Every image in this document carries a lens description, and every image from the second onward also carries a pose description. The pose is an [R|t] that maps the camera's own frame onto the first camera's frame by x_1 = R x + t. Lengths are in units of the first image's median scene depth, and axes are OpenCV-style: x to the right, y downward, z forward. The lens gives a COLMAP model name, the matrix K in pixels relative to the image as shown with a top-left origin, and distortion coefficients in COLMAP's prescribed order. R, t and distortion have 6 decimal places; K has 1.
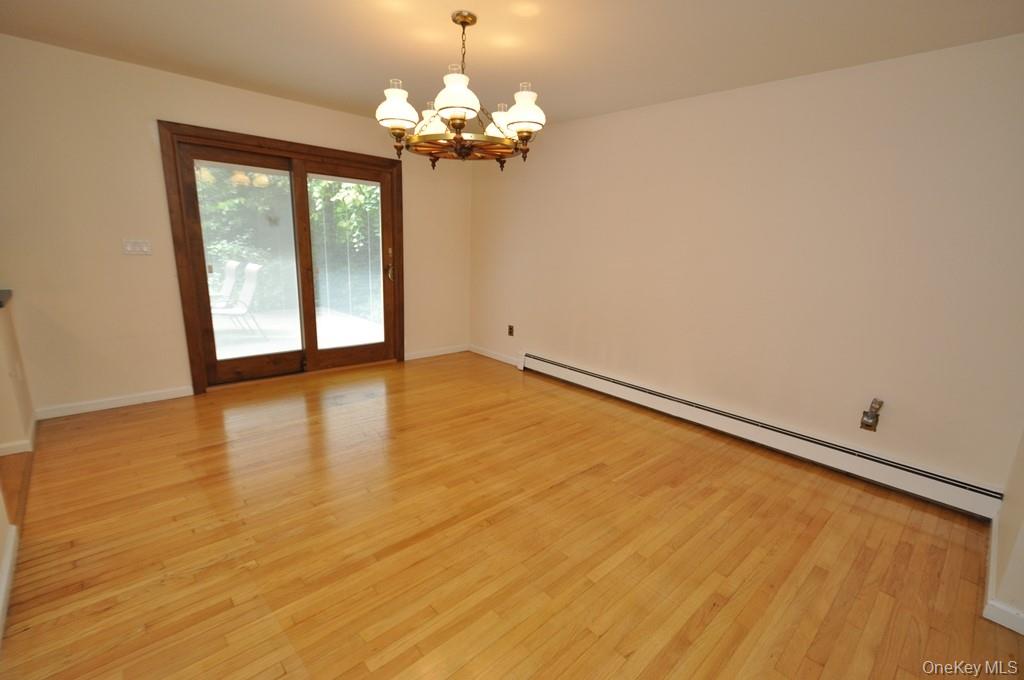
lens RADIAL K [[454.0, 0, 516.3], [0, 454.0, 353.0], [0, 0, 1]] dist [0.000406, -0.000226]
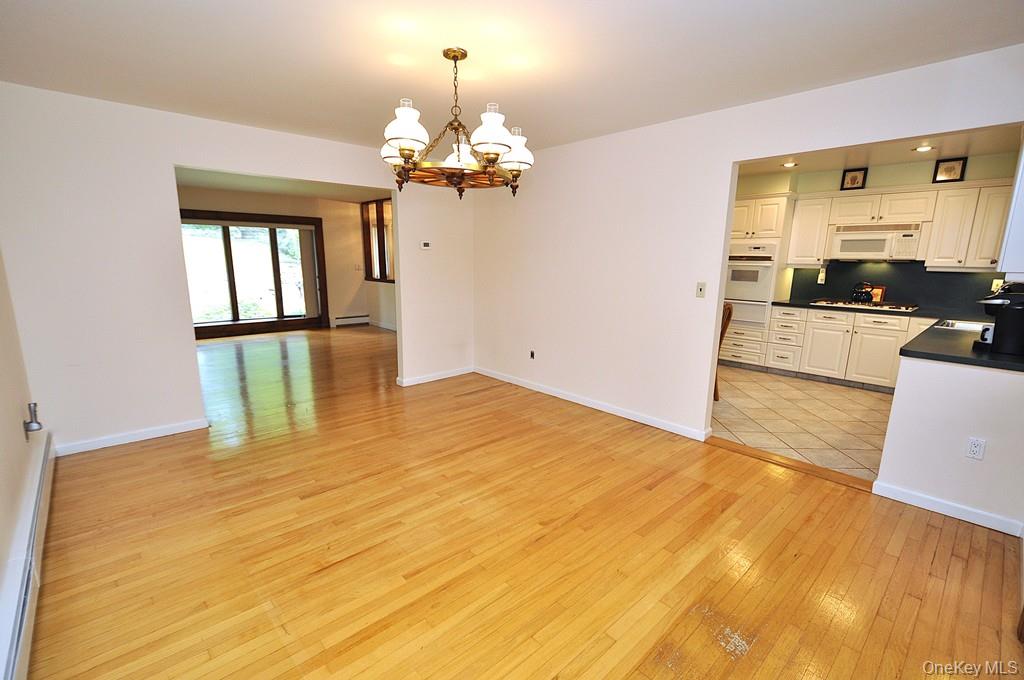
lens RADIAL K [[453.8, 0, 511.1], [0, 453.8, 352.2], [0, 0, 1]] dist [0.015511, -0.011566]
pose [[-0.998353, -0.057363, -0.000289, -0.235908], [-0.051813, 0.899577, 0.433679, -0.485845], [-0.024617, 0.432980, -0.901067, 1.873136]]
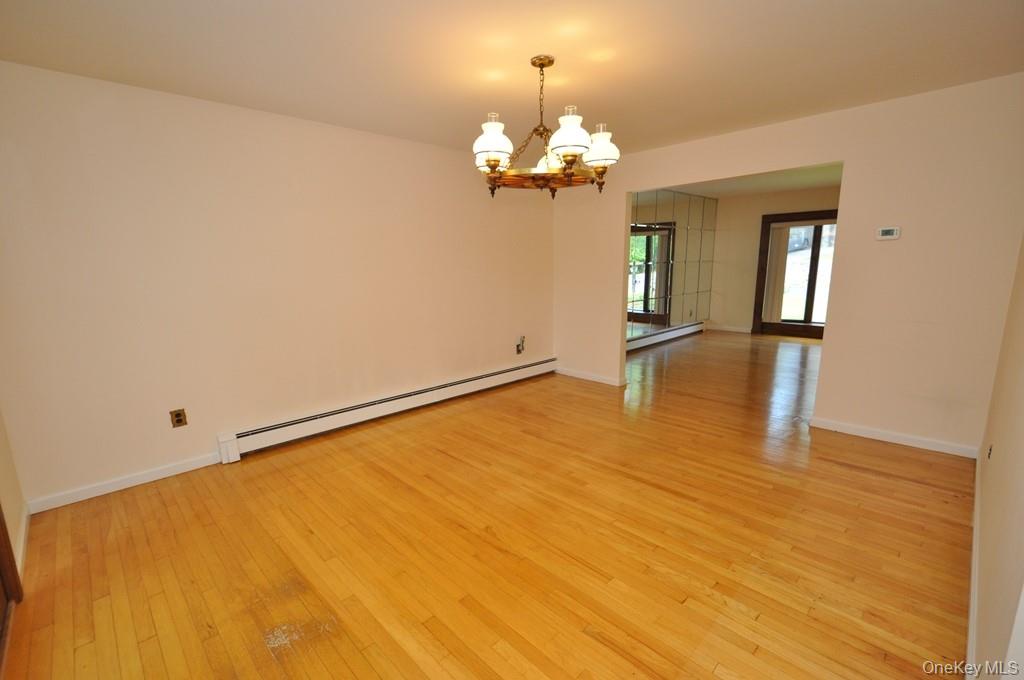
lens RADIAL K [[454.0, 0, 516.3], [0, 454.0, 353.0], [0, 0, 1]] dist [0.000406, -0.000226]
pose [[-0.023151, -0.240420, 0.970393, -1.110381], [0.256743, 0.936669, 0.238190, -0.300975], [-0.966202, 0.254656, 0.040042, 1.010758]]
